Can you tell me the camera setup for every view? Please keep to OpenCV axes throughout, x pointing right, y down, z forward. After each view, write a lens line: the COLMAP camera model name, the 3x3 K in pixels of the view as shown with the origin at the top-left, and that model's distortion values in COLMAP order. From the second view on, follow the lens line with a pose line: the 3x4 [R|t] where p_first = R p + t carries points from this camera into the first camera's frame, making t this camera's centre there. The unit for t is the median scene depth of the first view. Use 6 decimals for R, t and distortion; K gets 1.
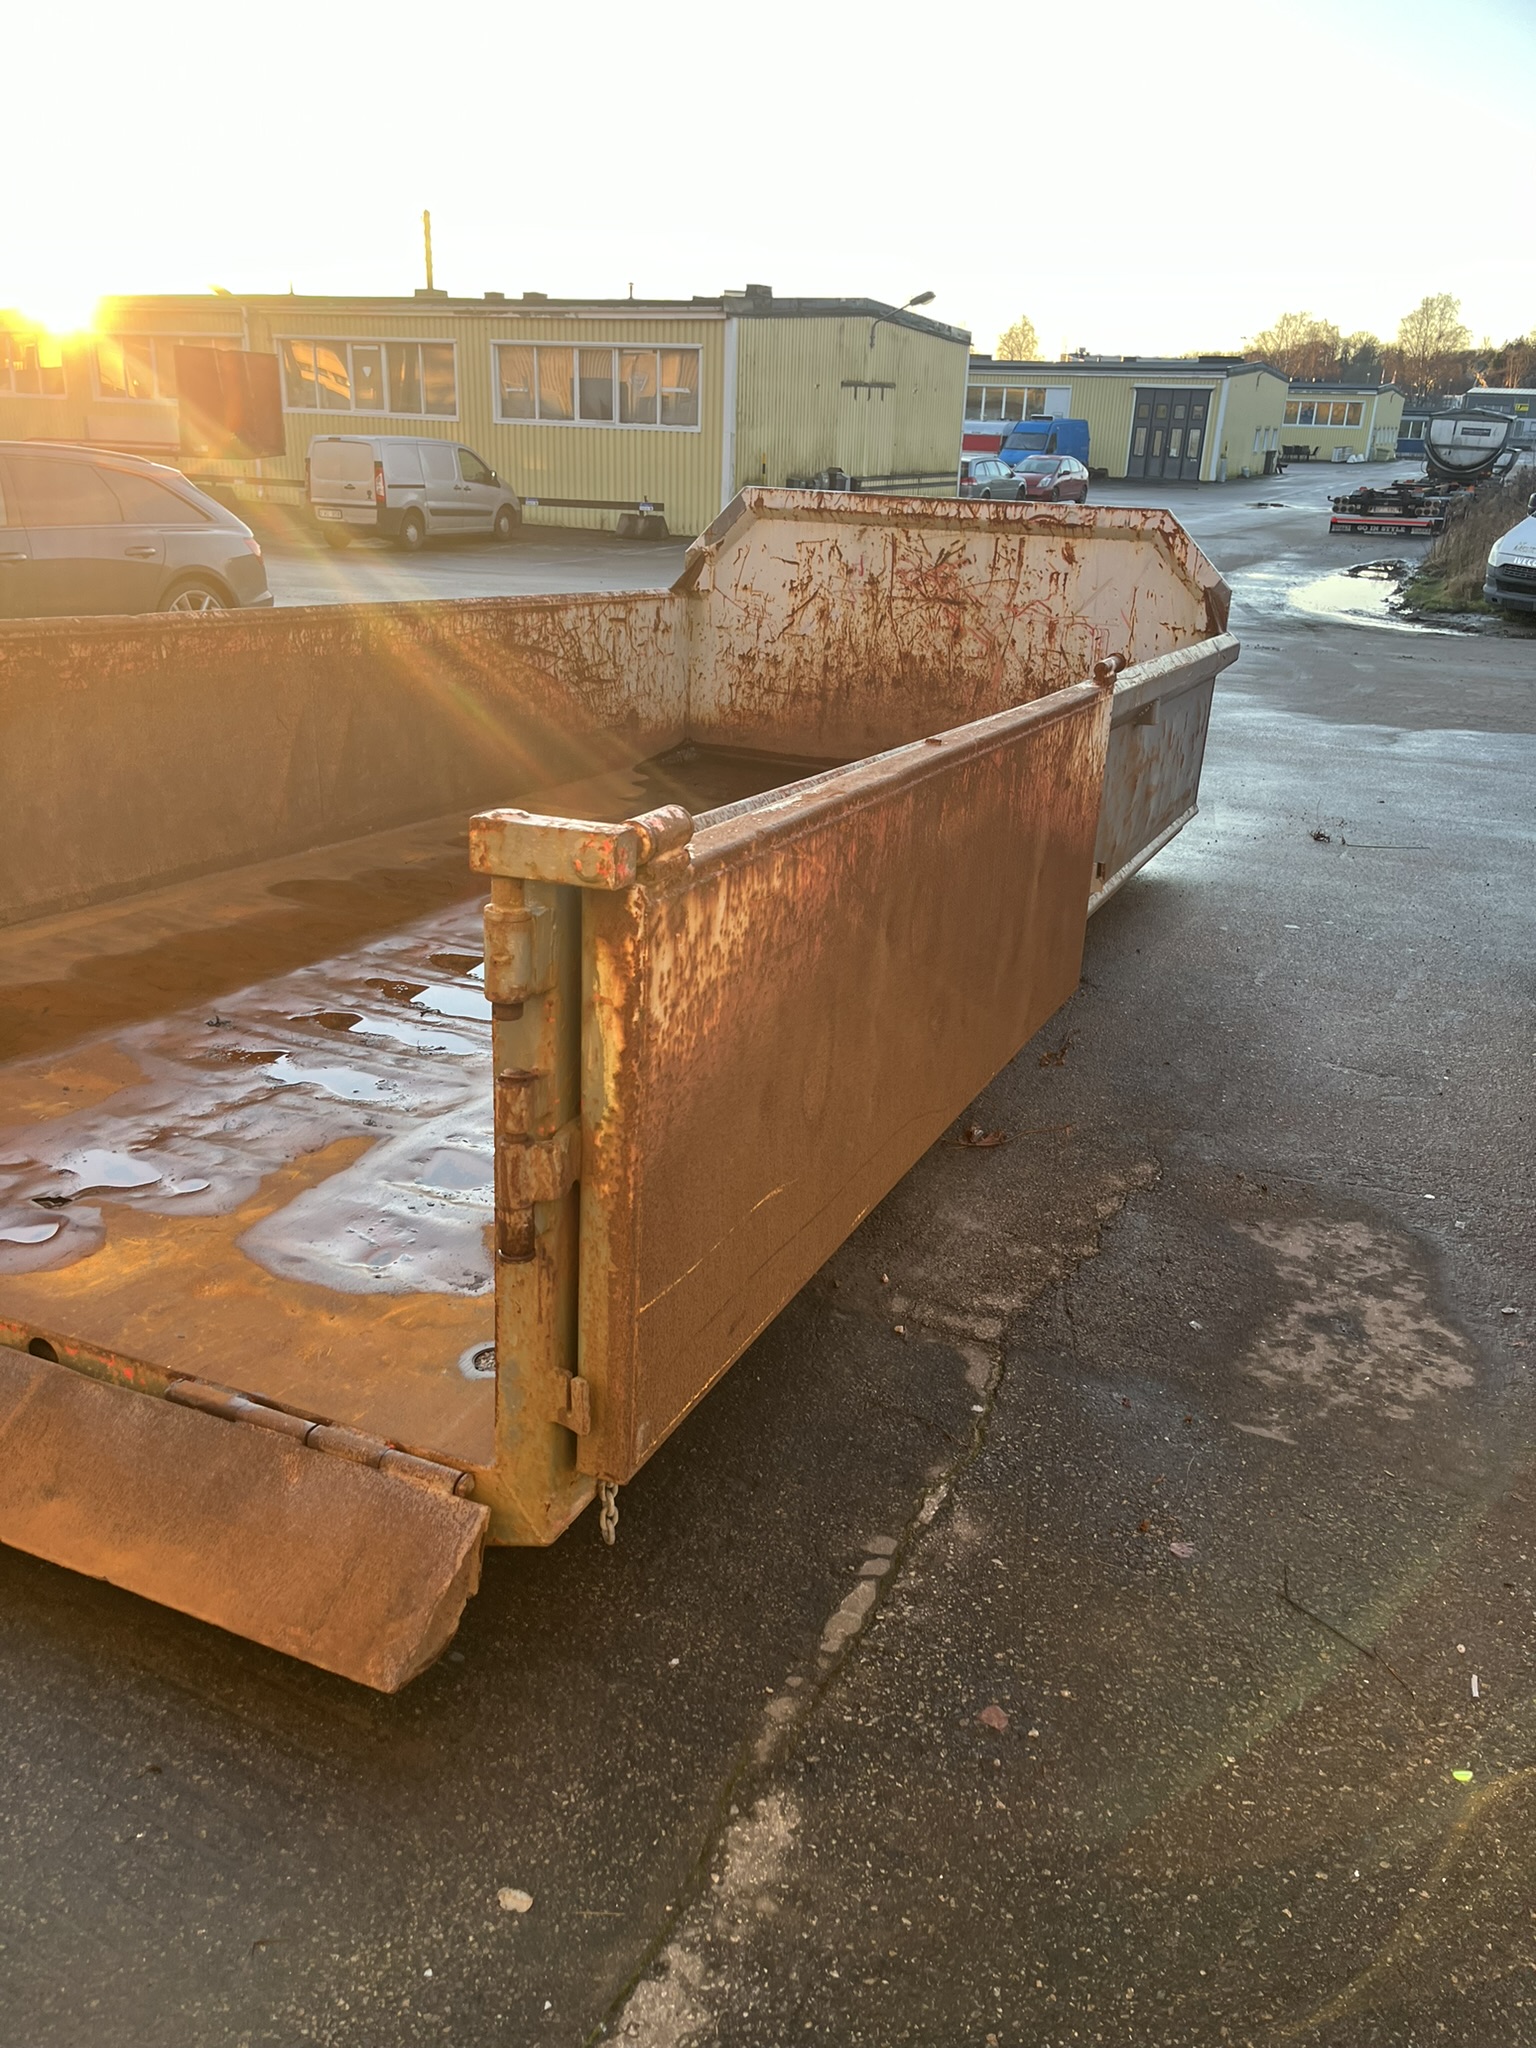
lens RADIAL K [[1538.1, 0, 778.8], [0, 1538.1, 1029.1], [0, 0, 1]] dist [0.077666, -0.088367]
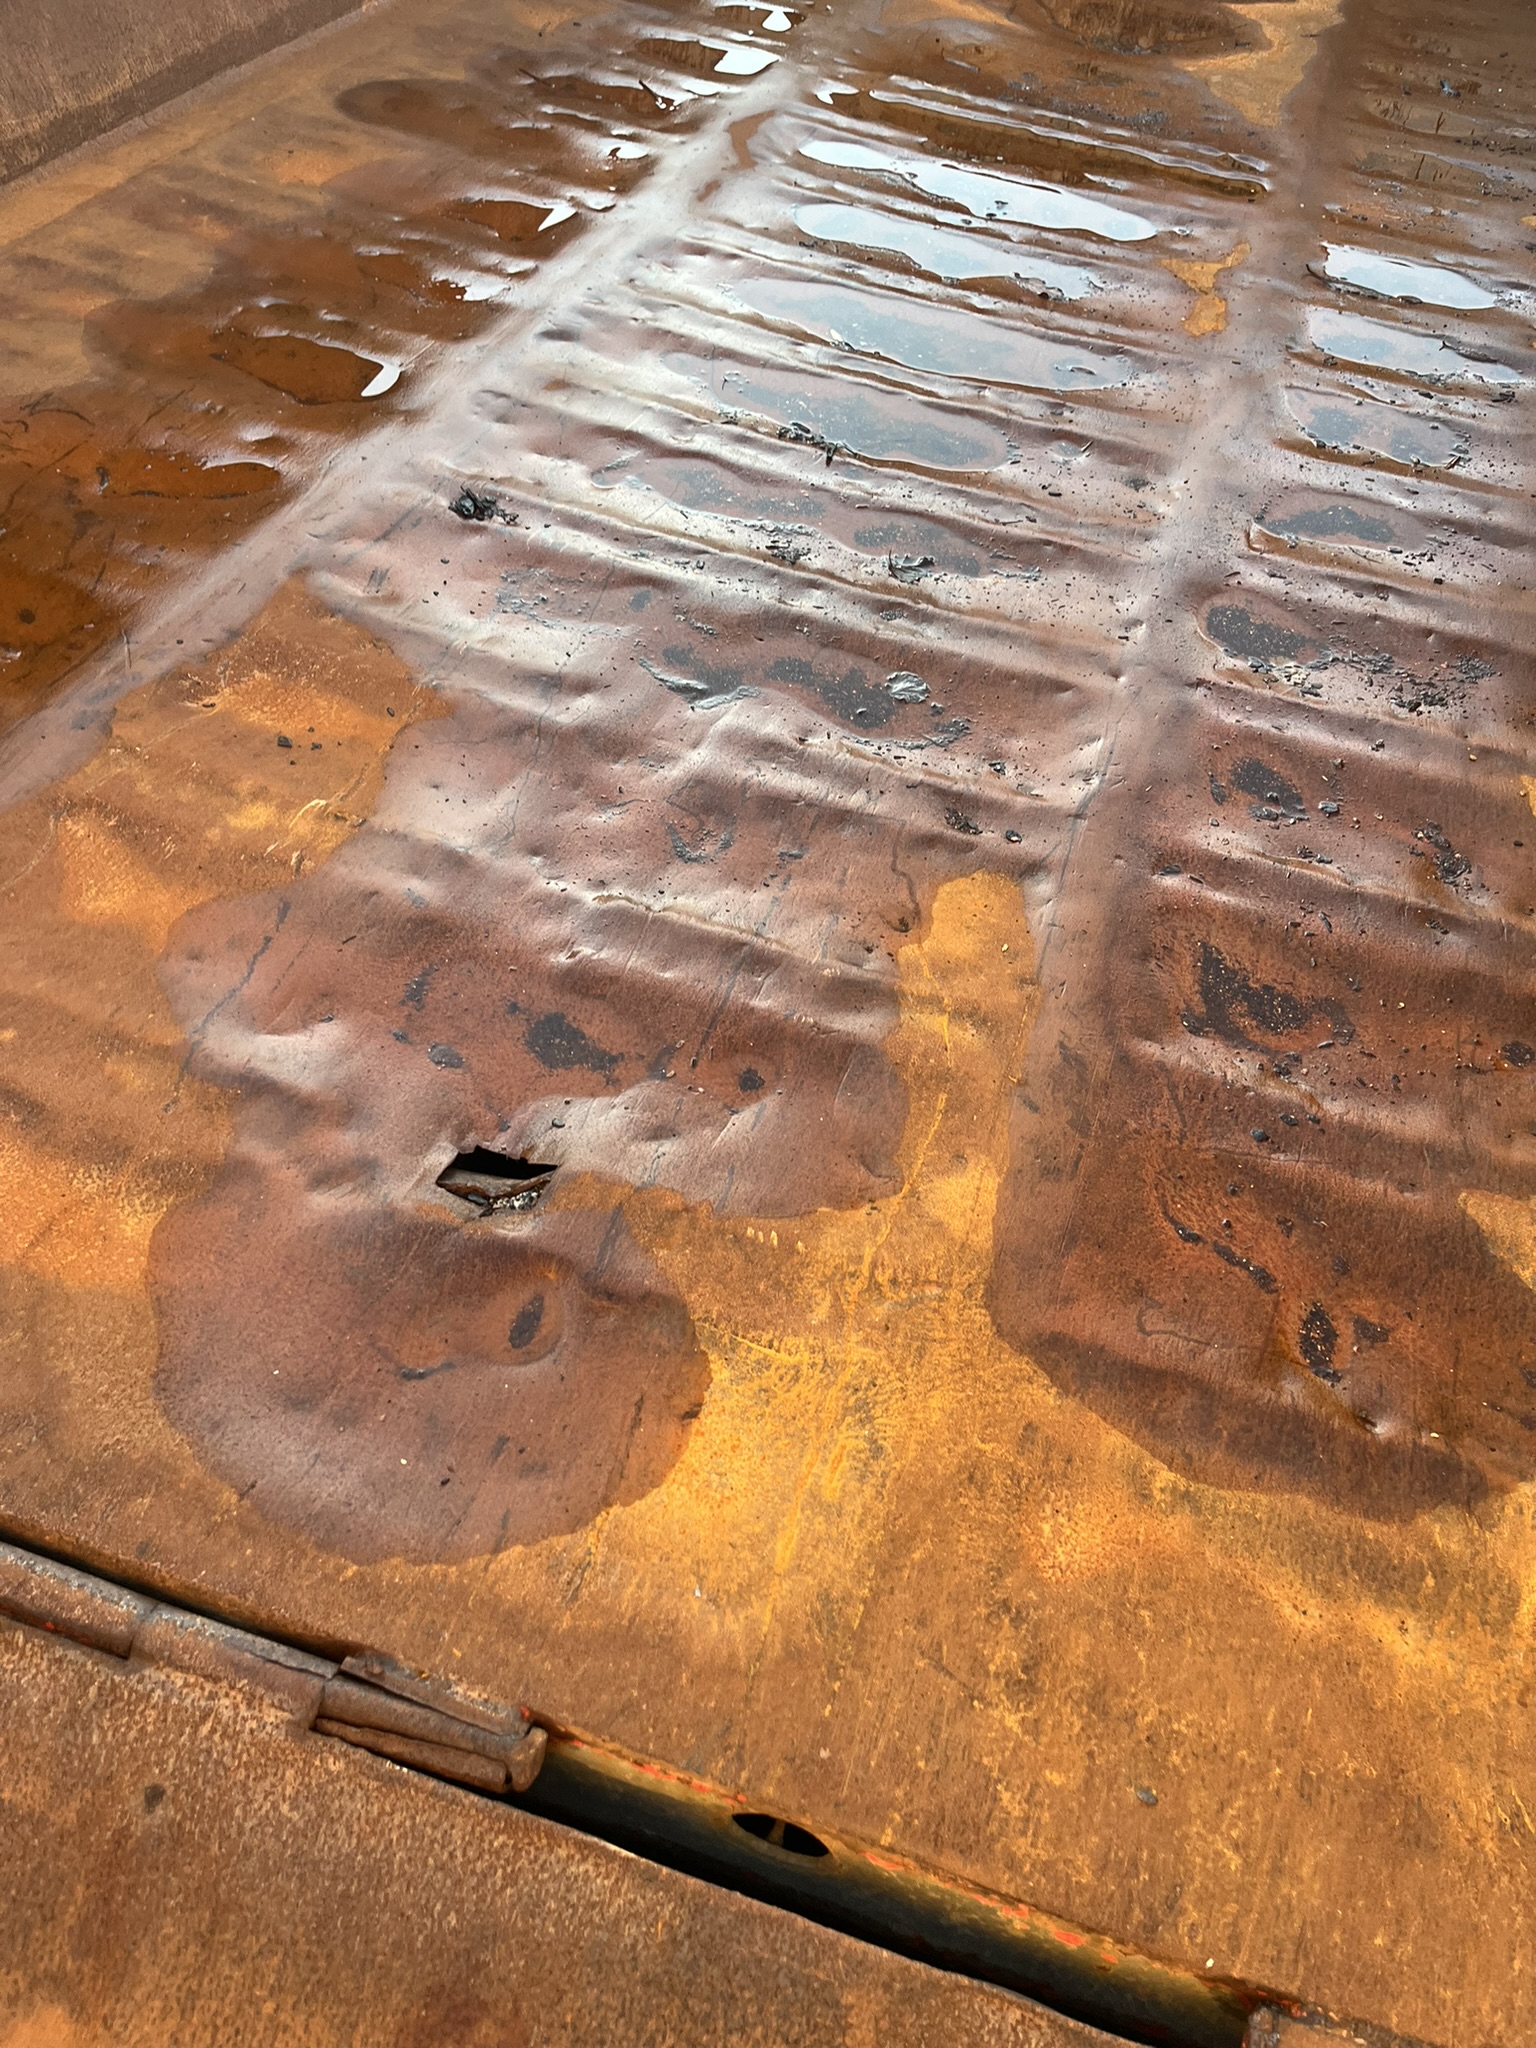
lens RADIAL K [[1538.1, 0, 778.8], [0, 1538.1, 1029.1], [0, 0, 1]] dist [0.077666, -0.088367]
pose [[0.994890, -0.035188, 0.094634, -0.162086], [-0.015943, 0.870792, 0.491392, -0.054746], [-0.099698, -0.490390, 0.865782, 0.242677]]
